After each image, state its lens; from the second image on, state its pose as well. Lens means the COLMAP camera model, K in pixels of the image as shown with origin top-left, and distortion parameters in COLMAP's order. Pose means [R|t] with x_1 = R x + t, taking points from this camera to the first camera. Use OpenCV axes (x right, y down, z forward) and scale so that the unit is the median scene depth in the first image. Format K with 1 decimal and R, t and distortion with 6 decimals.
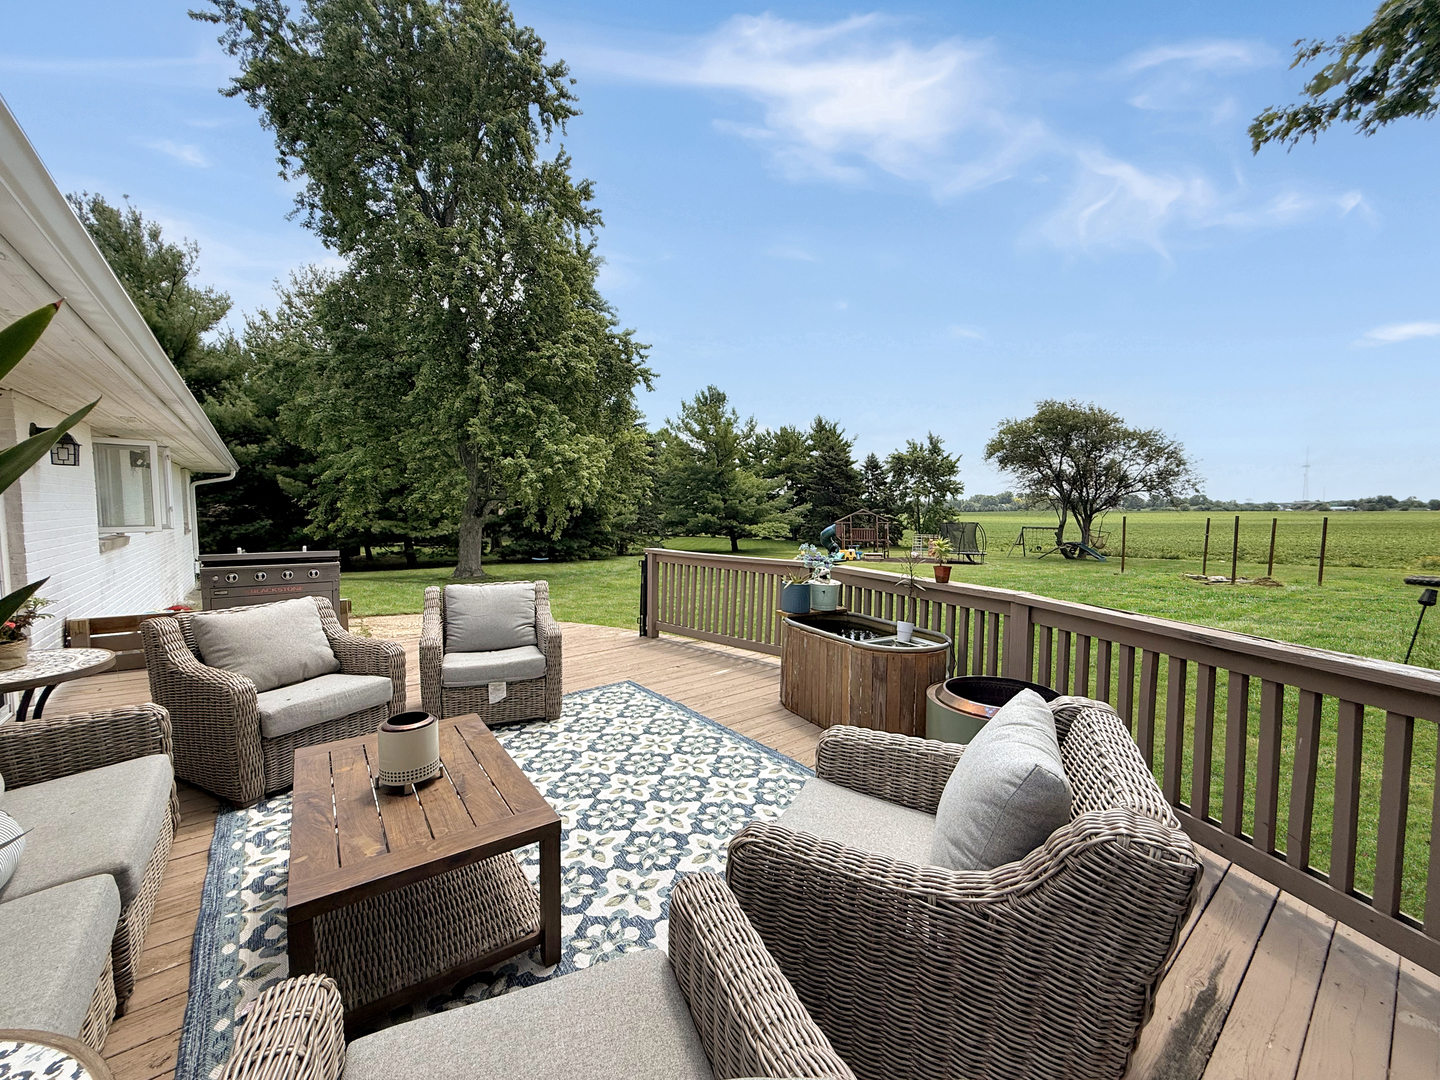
lens RADIAL K [[575.8, 0, 716.0], [0, 575.8, 536.7], [0, 0, 1]] dist [-0.002076, 0.000161]
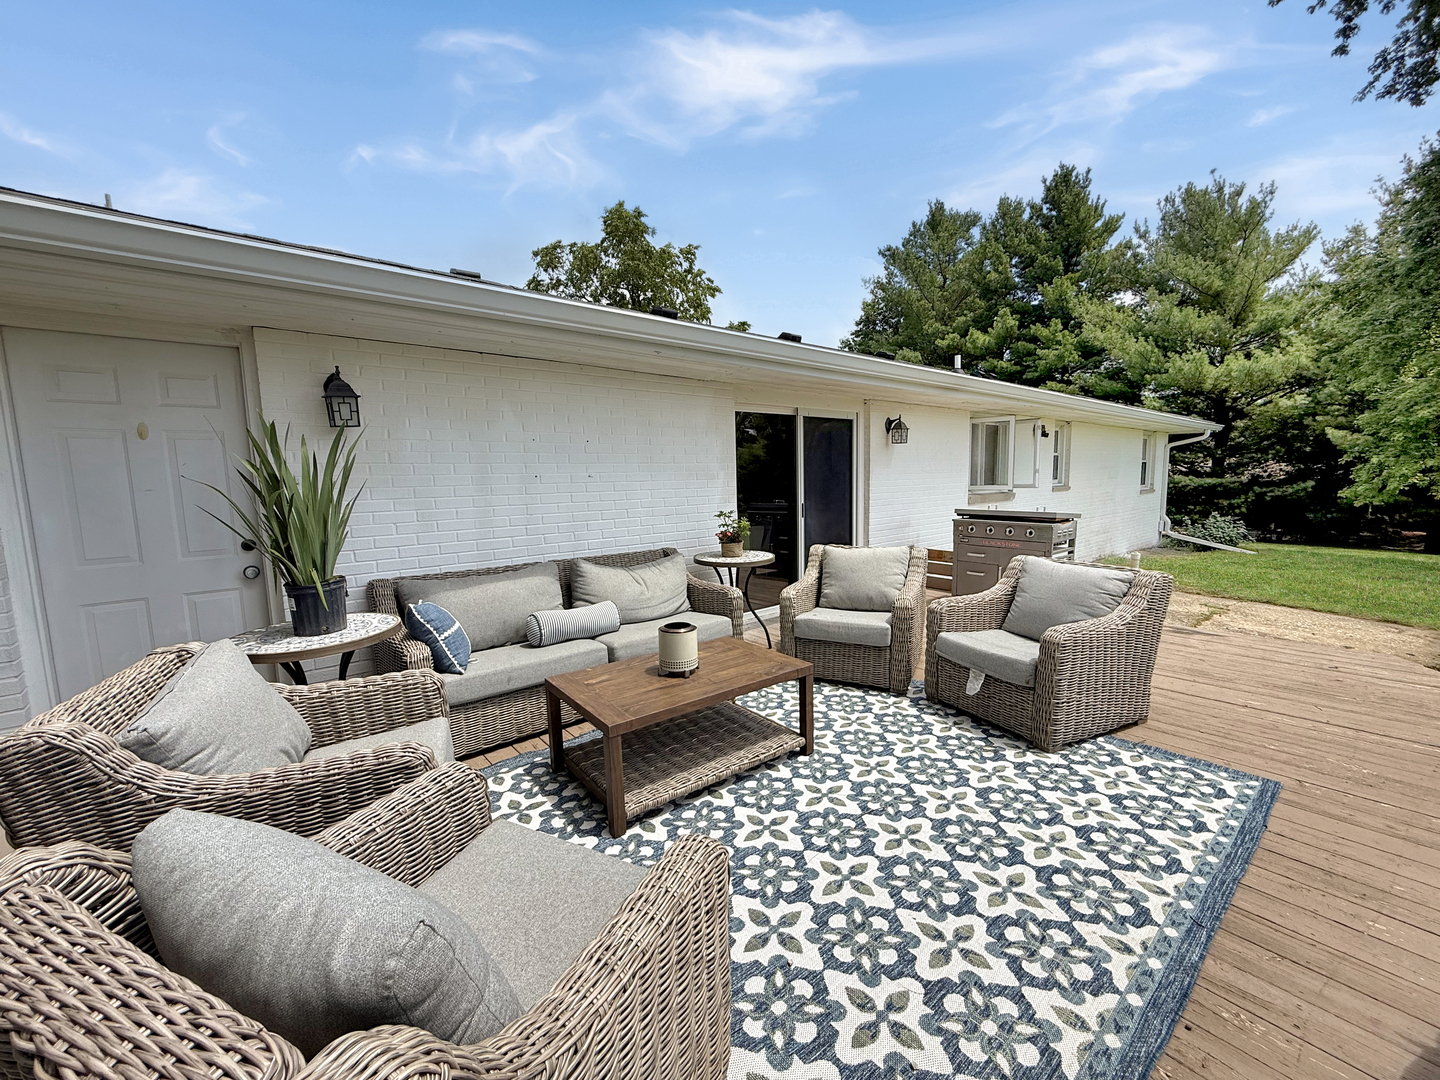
lens RADIAL K [[575.8, 0, 721.2], [0, 575.8, 543.0], [0, 0, 1]] dist [-0.002076, 0.000161]
pose [[0.022174, 0.112426, -0.993413, 0.398188], [-0.033782, 0.993174, 0.111645, -0.018120], [0.999183, 0.031084, 0.025821, 0.524817]]
